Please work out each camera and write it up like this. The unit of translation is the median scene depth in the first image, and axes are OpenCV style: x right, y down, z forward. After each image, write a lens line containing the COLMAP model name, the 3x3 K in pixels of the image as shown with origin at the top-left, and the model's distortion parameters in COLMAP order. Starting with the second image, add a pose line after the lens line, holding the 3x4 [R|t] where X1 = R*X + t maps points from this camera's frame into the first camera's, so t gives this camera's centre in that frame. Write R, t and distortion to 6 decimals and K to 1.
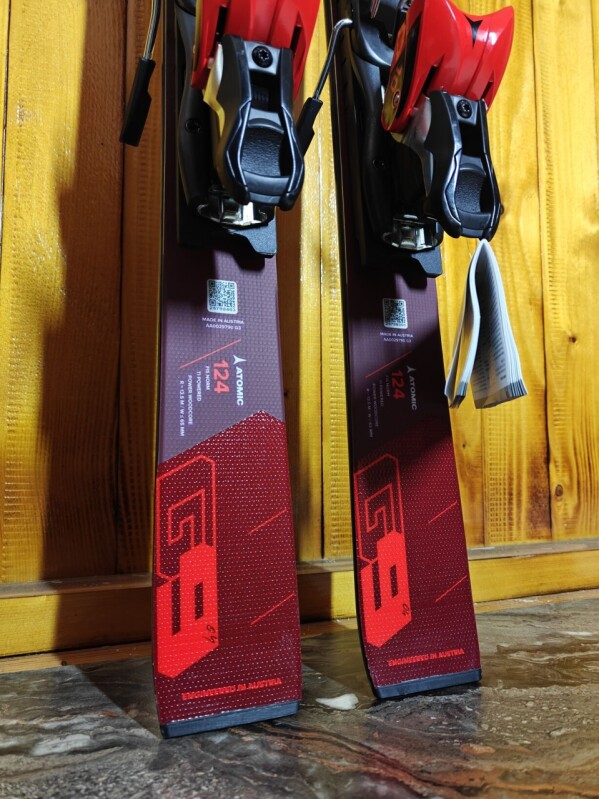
lens RADIAL K [[574.1, 0, 302.7], [0, 574.1, 406.8], [0, 0, 1]] dist [0.004476, -0.005488]
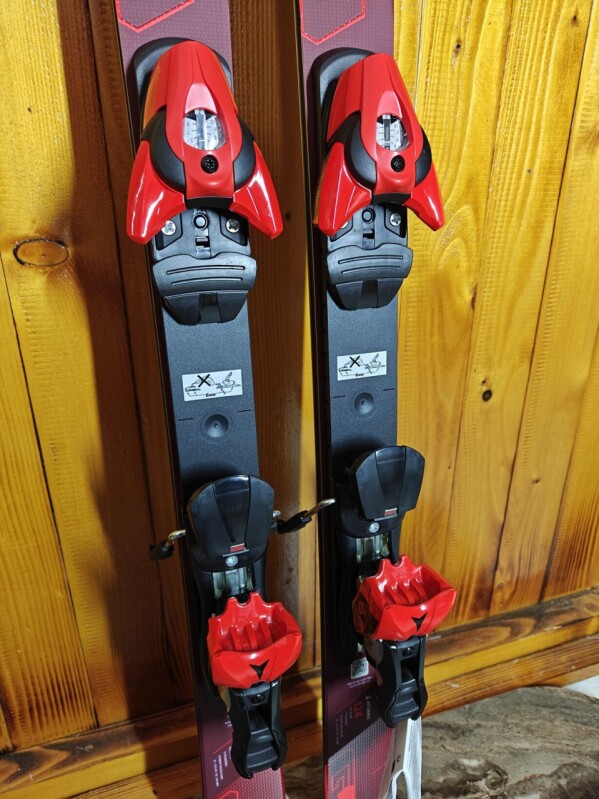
lens RADIAL K [[574.1, 0, 305.6], [0, 574.1, 401.6], [0, 0, 1]] dist [0.004476, -0.005488]
pose [[0.999476, 0.019789, -0.025615, 0.032110], [-0.005419, 0.882484, 0.470311, -0.868451], [0.031912, -0.469925, 0.882129, 0.037194]]
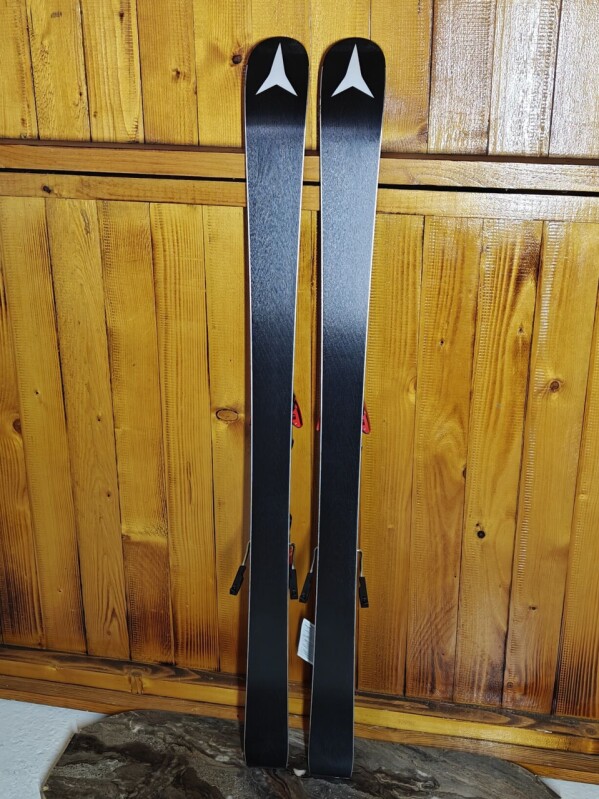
lens RADIAL K [[1044.9, 0, 296.2], [0, 1044.9, 393.2], [0, 0, 1]] dist [0.012636, 0.000000]
pose [[0.845076, 0.202184, -0.494942, 1.307832], [0.035671, 0.902354, 0.429517, -2.029375], [0.533454, -0.380629, 0.755346, -1.358751]]
